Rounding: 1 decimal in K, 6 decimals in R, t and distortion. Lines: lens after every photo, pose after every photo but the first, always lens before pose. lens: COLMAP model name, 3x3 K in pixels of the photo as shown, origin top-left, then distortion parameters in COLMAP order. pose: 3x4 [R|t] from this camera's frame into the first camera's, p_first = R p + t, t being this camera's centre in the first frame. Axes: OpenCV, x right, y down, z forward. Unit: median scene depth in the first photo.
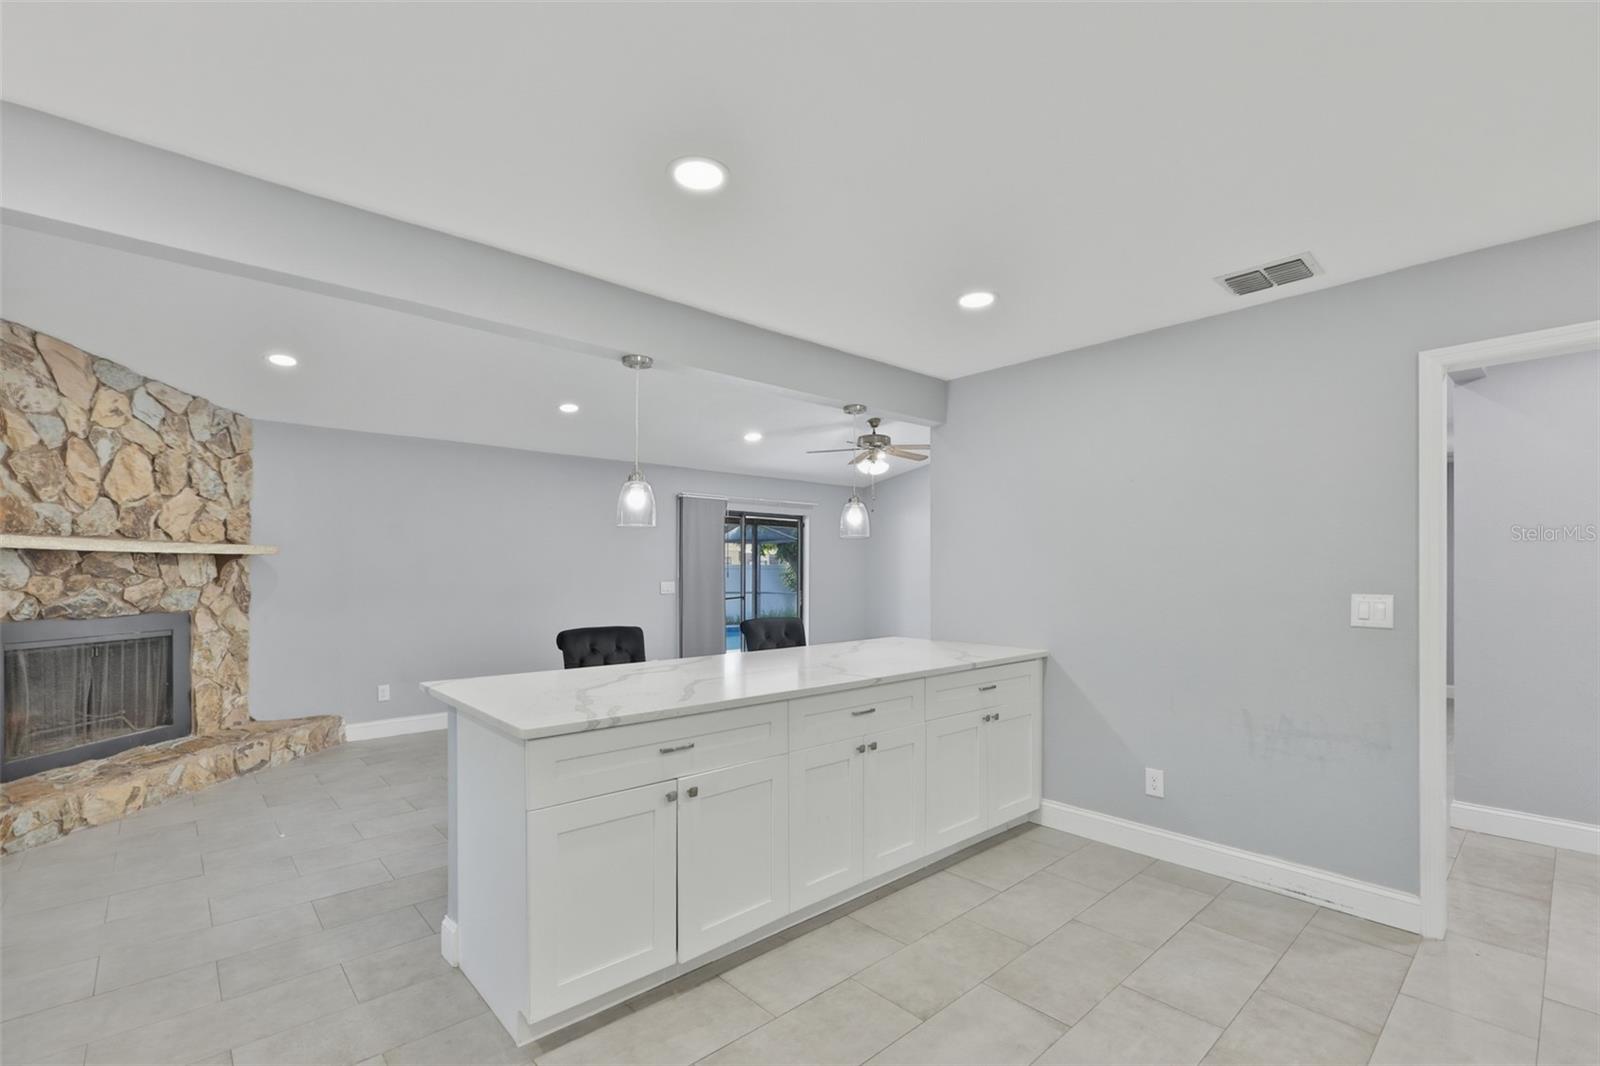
lens RADIAL K [[709.5, 0, 811.8], [0, 709.5, 572.7], [0, 0, 1]] dist [-0.003524, -0.000618]
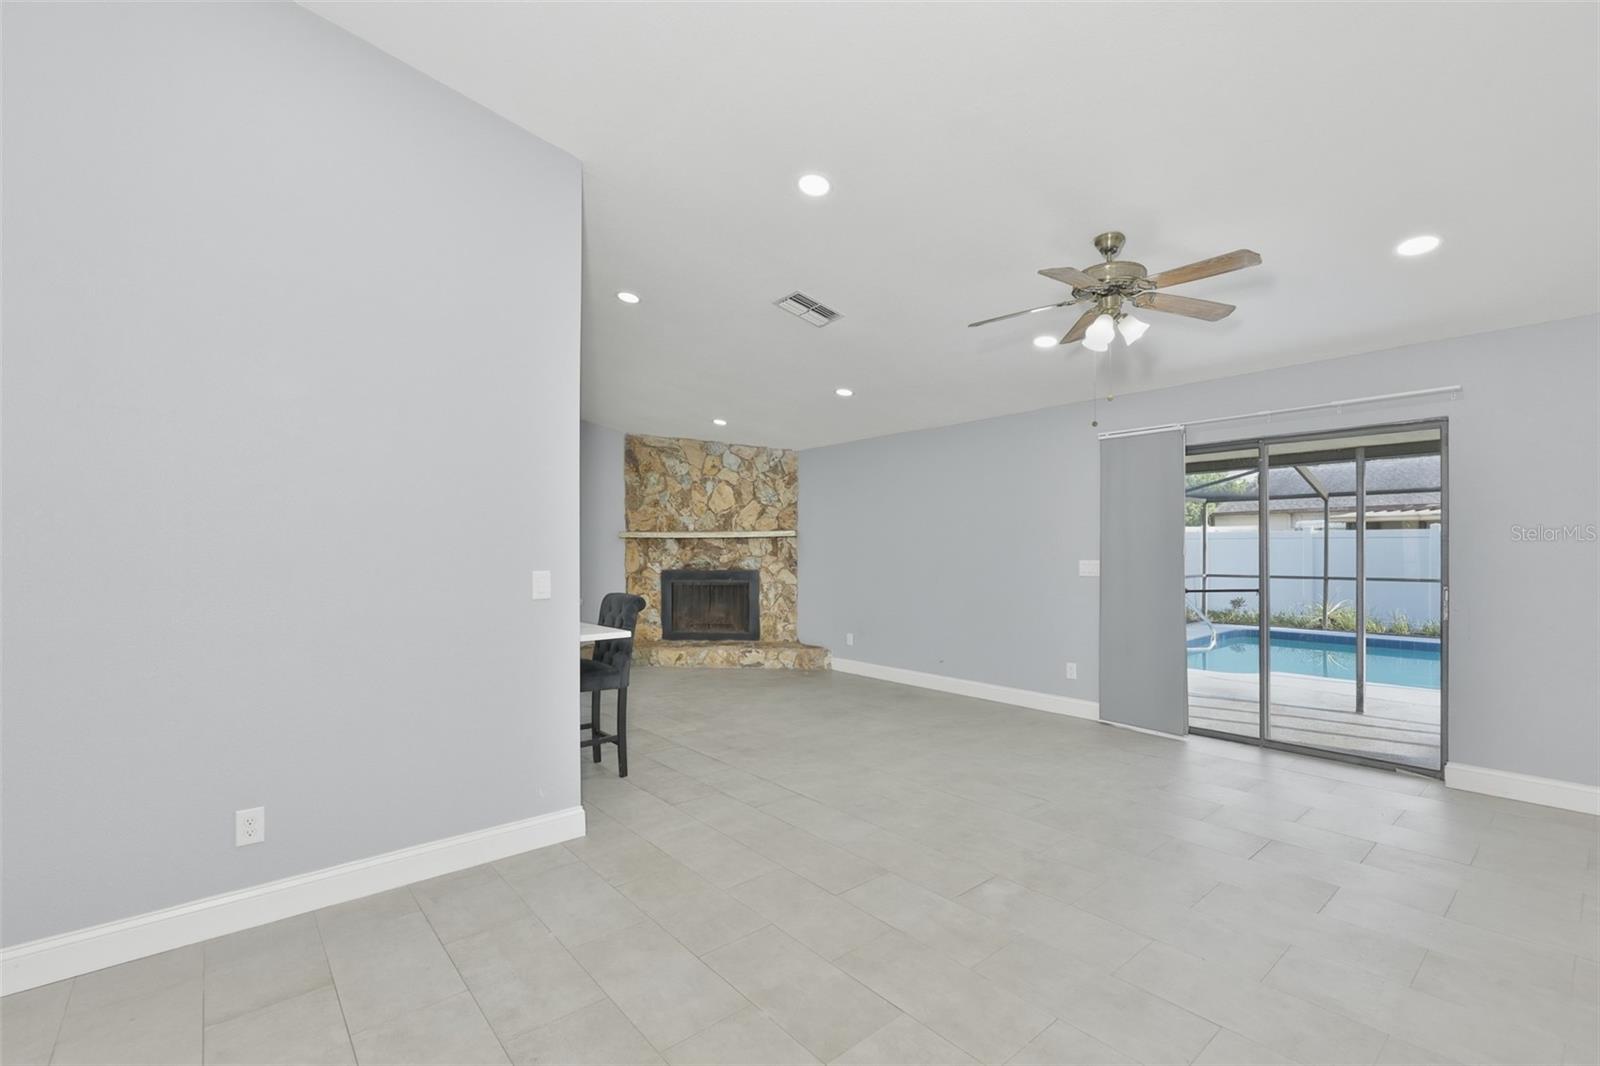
lens RADIAL K [[709.5, 0, 793.6], [0, 709.5, 556.5], [0, 0, 1]] dist [-0.003524, -0.000618]
pose [[-0.056012, 0.011798, -0.998360, 0.919306], [0.002274, 0.999929, 0.011689, 0.000269], [0.998428, -0.001615, -0.056035, 1.251570]]
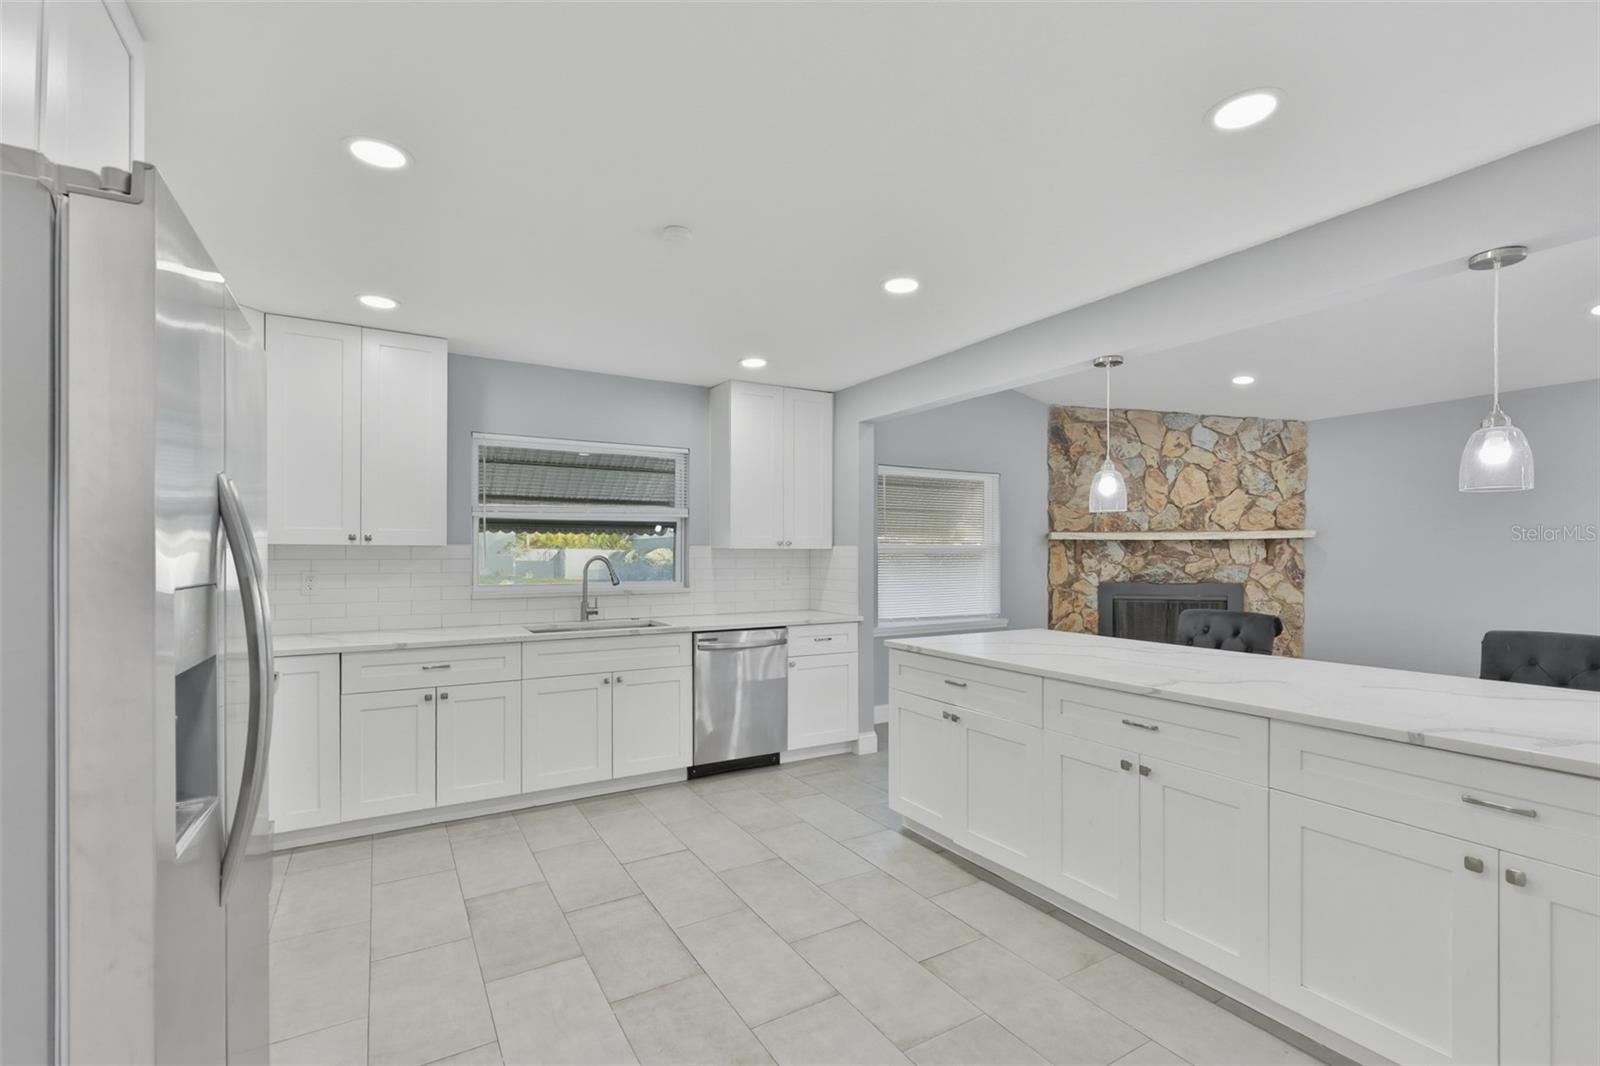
lens RADIAL K [[709.5, 0, 791.9], [0, 709.5, 554.5], [0, 0, 1]] dist [-0.003524, -0.000618]
pose [[-0.214282, 0.003029, -0.976767, 0.605342], [-0.001622, 0.999993, 0.003457, -0.002341], [0.976770, 0.002325, -0.214276, 0.494255]]
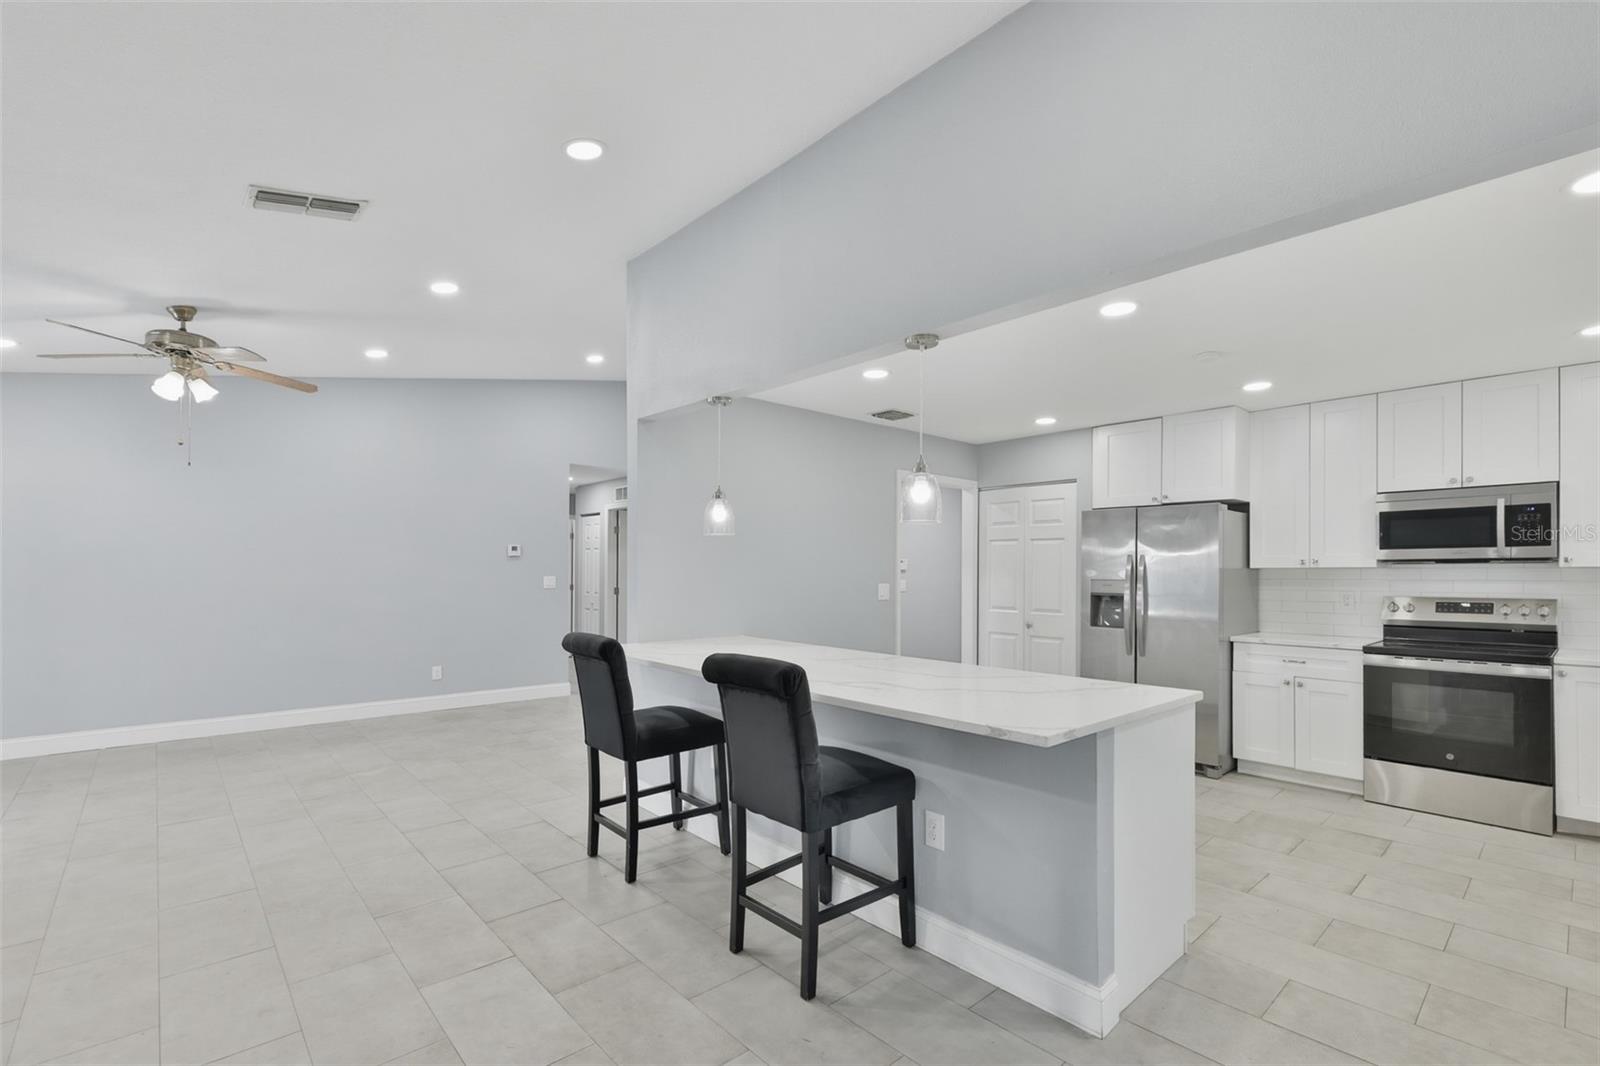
lens RADIAL K [[709.5, 0, 788.3], [0, 709.5, 565.5], [0, 0, 1]] dist [-0.003524, -0.000618]
pose [[0.023523, 0.009305, 0.999680, -0.752203], [-0.004511, 0.999947, -0.009201, -0.000448], [-0.999713, -0.004293, 0.023564, 0.748467]]
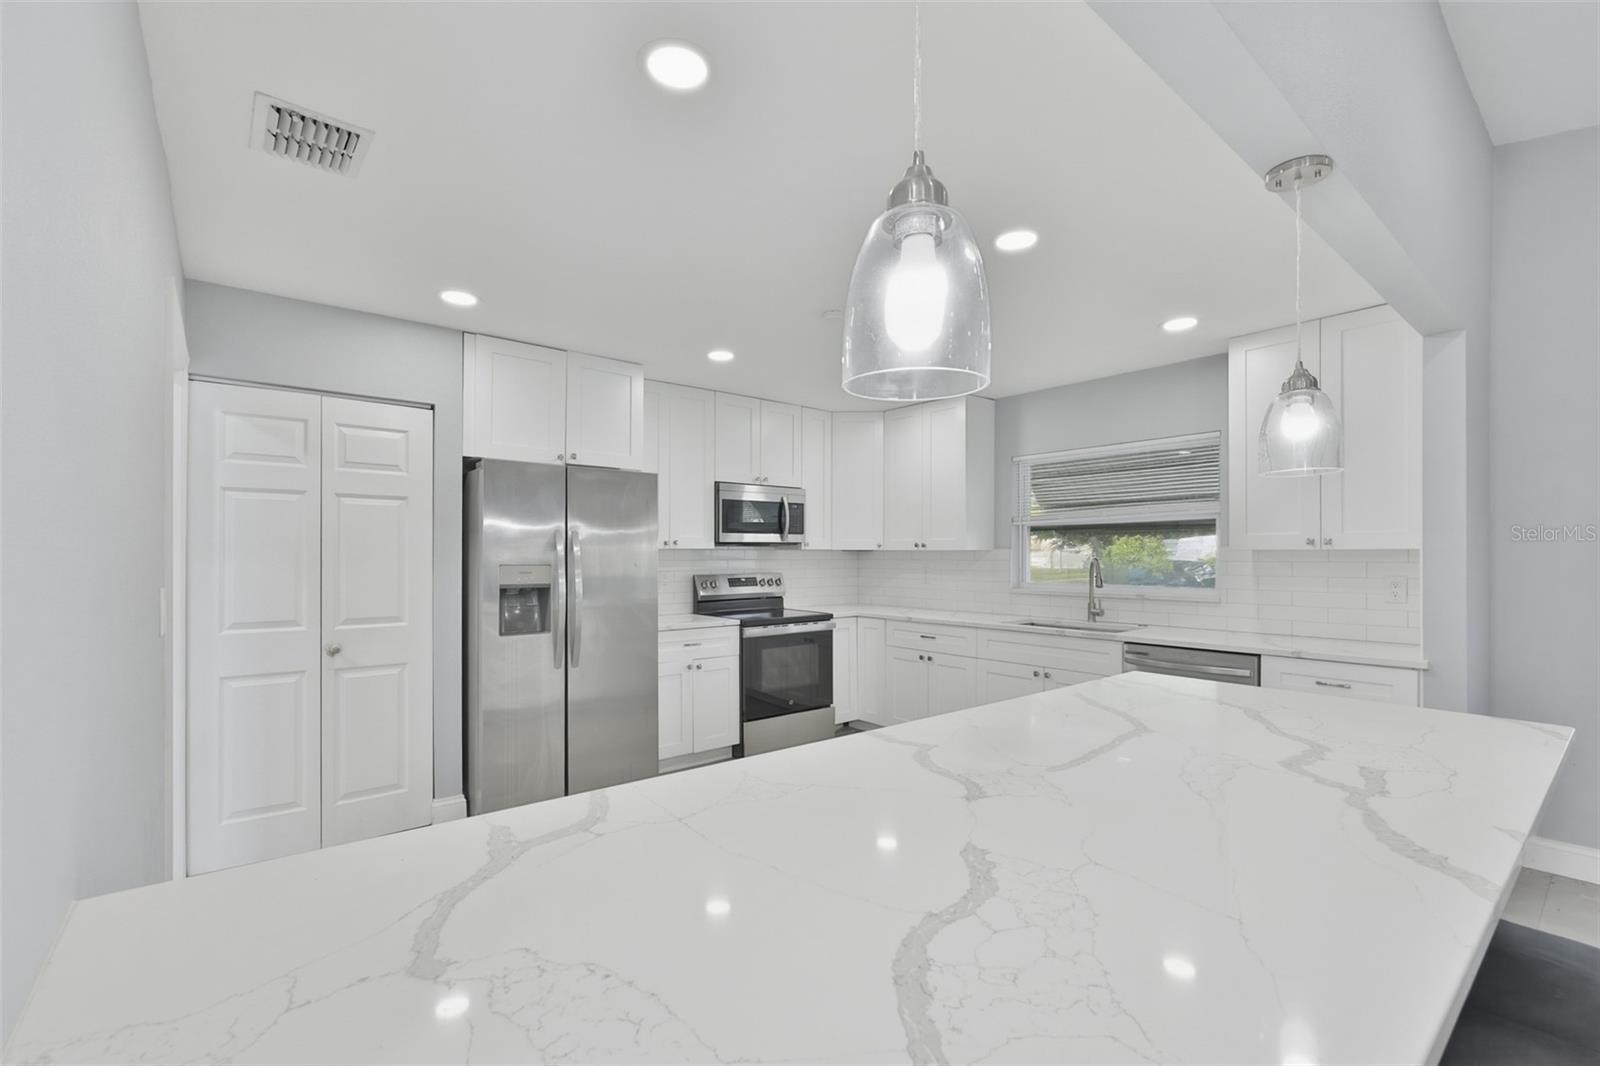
lens RADIAL K [[709.5, 0, 798.5], [0, 709.5, 559.8], [0, 0, 1]] dist [-0.003524, -0.000618]
pose [[-0.998961, -0.000754, 0.045577, 0.087444], [-0.000419, 0.999973, 0.007351, -0.001948], [-0.045581, 0.007324, -0.998934, 1.037918]]
